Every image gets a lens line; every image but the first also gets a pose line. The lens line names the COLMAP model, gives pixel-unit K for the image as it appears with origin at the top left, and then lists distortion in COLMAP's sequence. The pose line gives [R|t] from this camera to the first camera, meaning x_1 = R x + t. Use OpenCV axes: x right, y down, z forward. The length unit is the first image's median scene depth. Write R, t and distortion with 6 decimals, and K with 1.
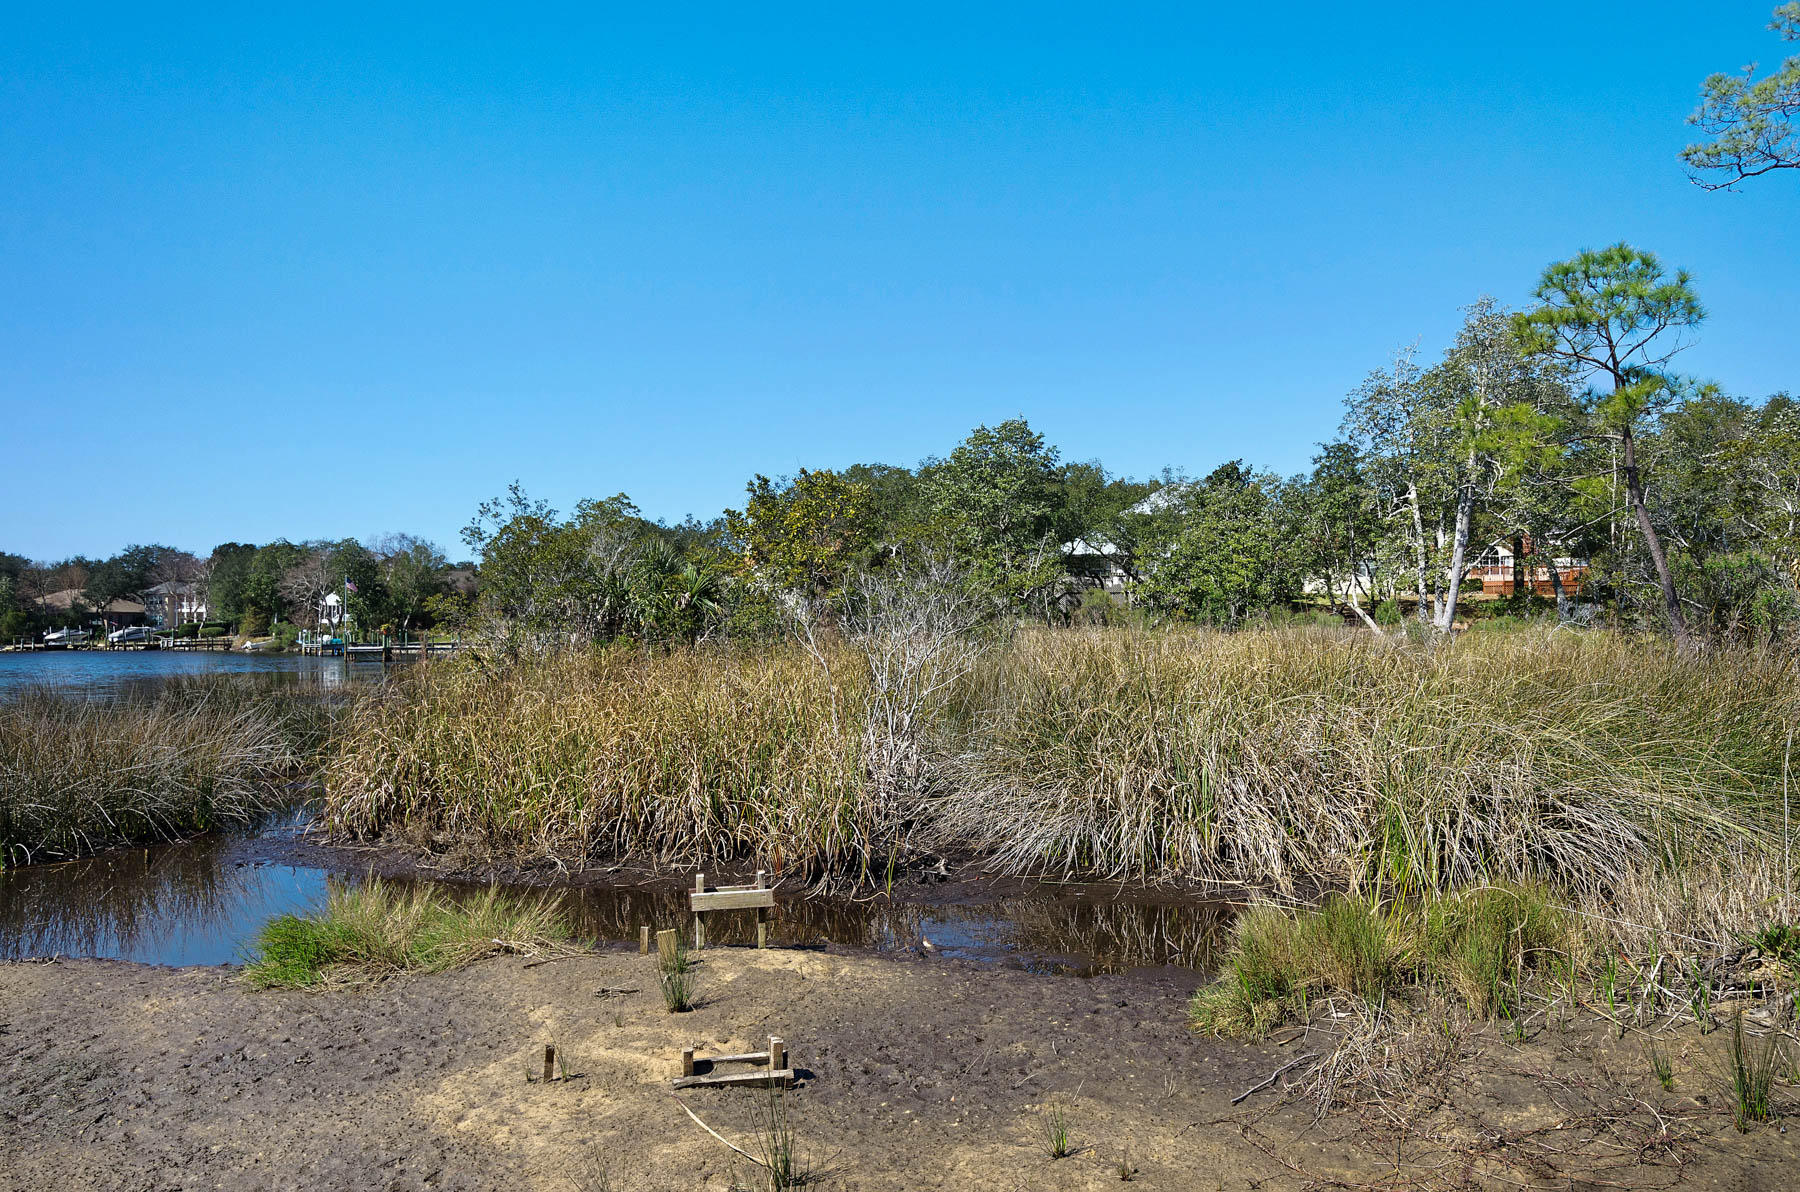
lens RADIAL K [[1133.1, 0, 872.7], [0, 1133.1, 618.7], [0, 0, 1]] dist [0.005389, 0.002132]
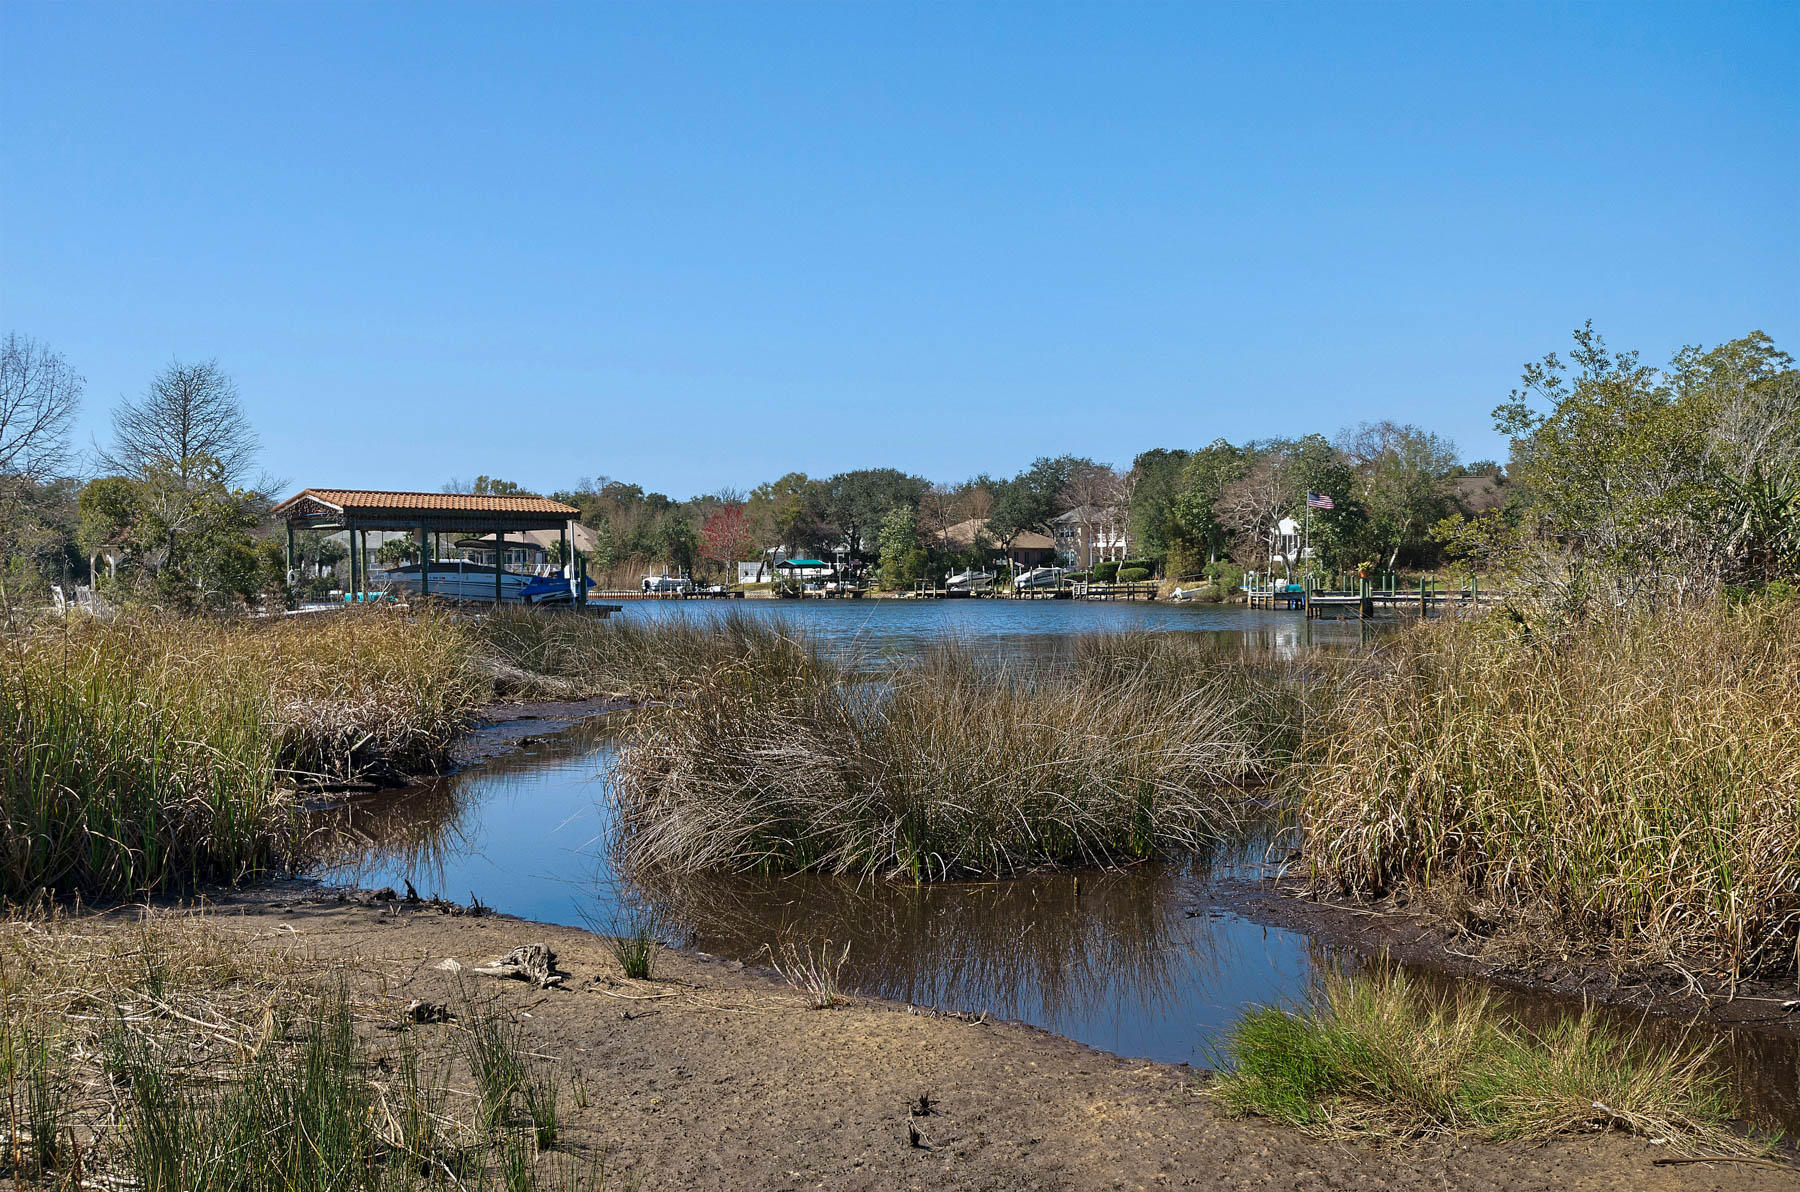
lens RADIAL K [[1799.3, 0, 900.0], [0, 1799.3, 596.0], [0, 0, 1]] dist [0.090618, -0.155584]
pose [[0.793072, 0.006580, -0.609092, -0.013685], [0.008026, 0.999742, 0.021250, -0.000438], [0.609075, -0.021741, 0.792815, 0.011937]]
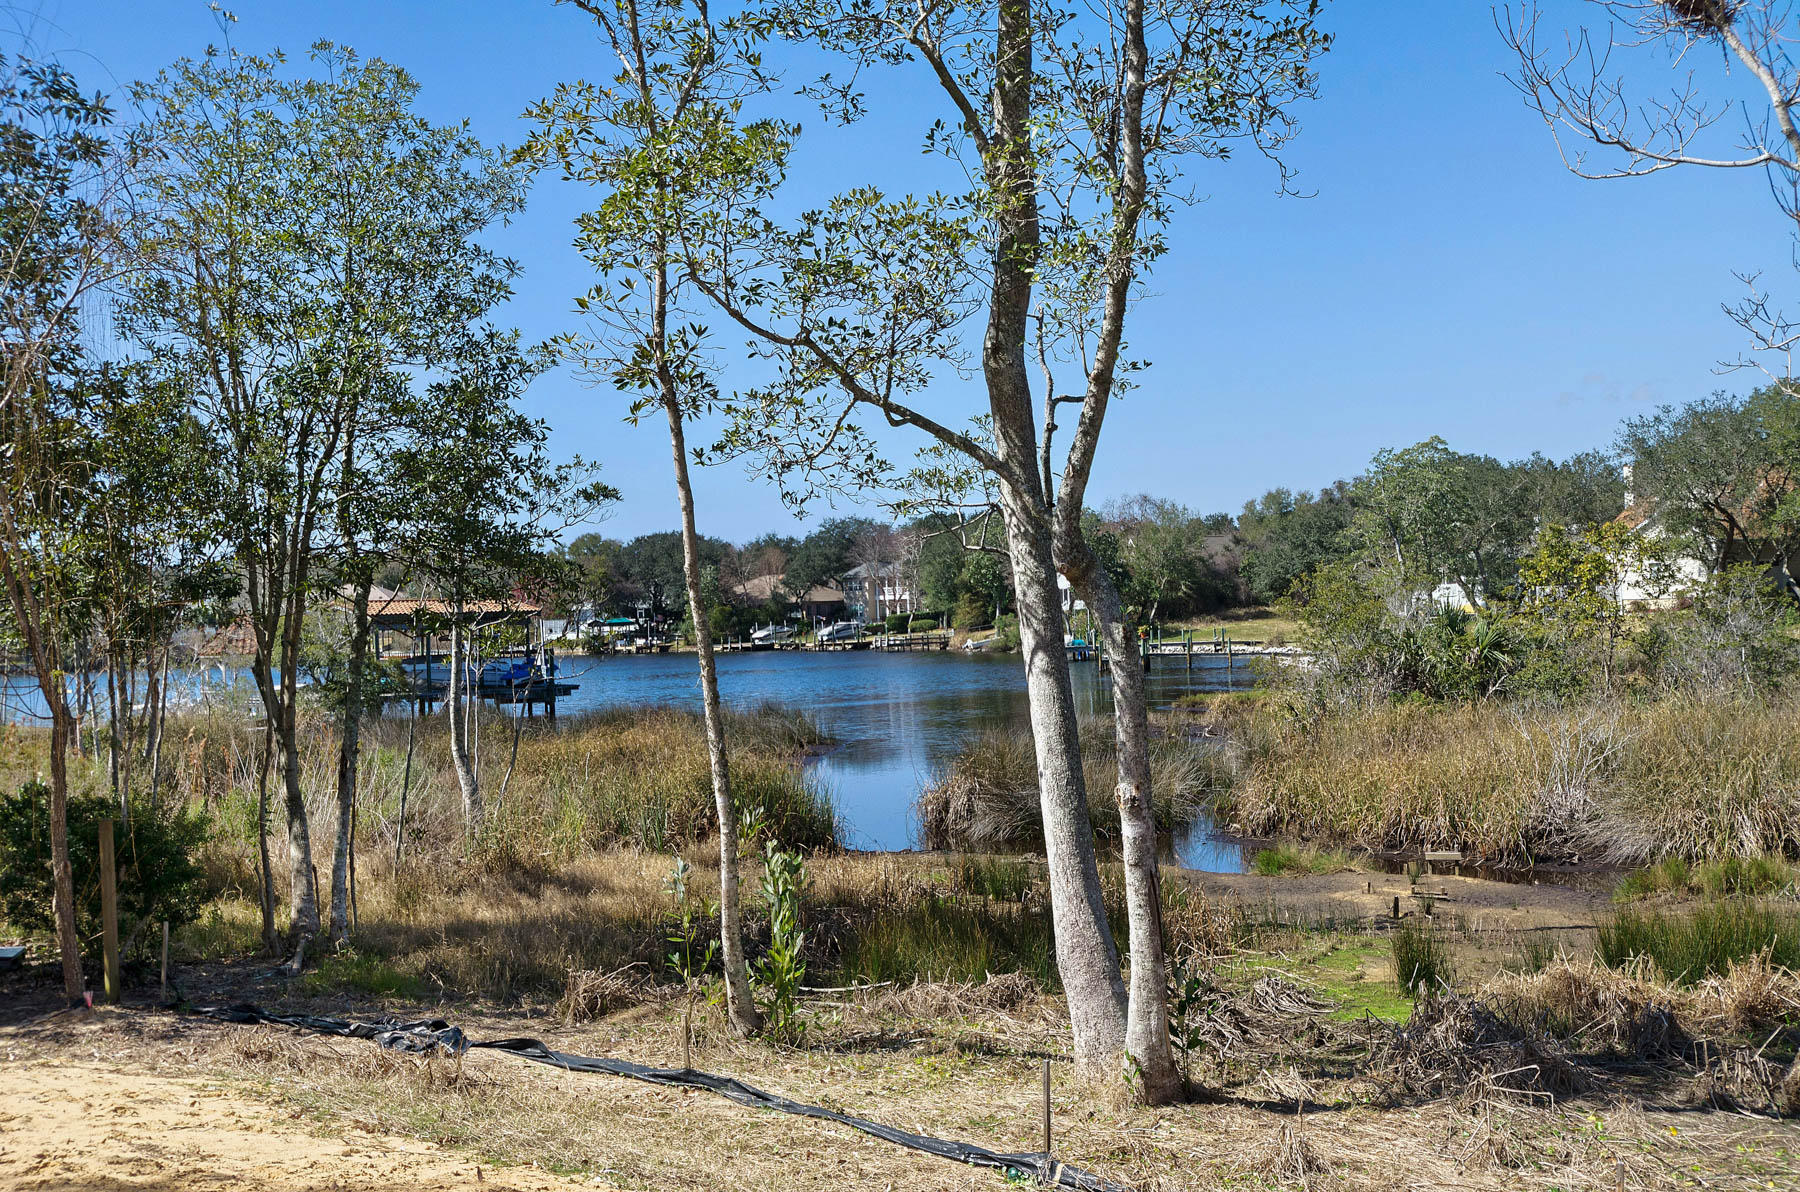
lens RADIAL K [[1799.3, 0, 900.0], [0, 1799.3, 596.0], [0, 0, 1]] dist [0.090618, -0.155584]
pose [[0.870054, -0.025653, -0.492288, 0.229432], [0.031282, 0.999505, 0.003203, -0.102503], [0.491963, -0.018187, 0.870426, -0.850479]]
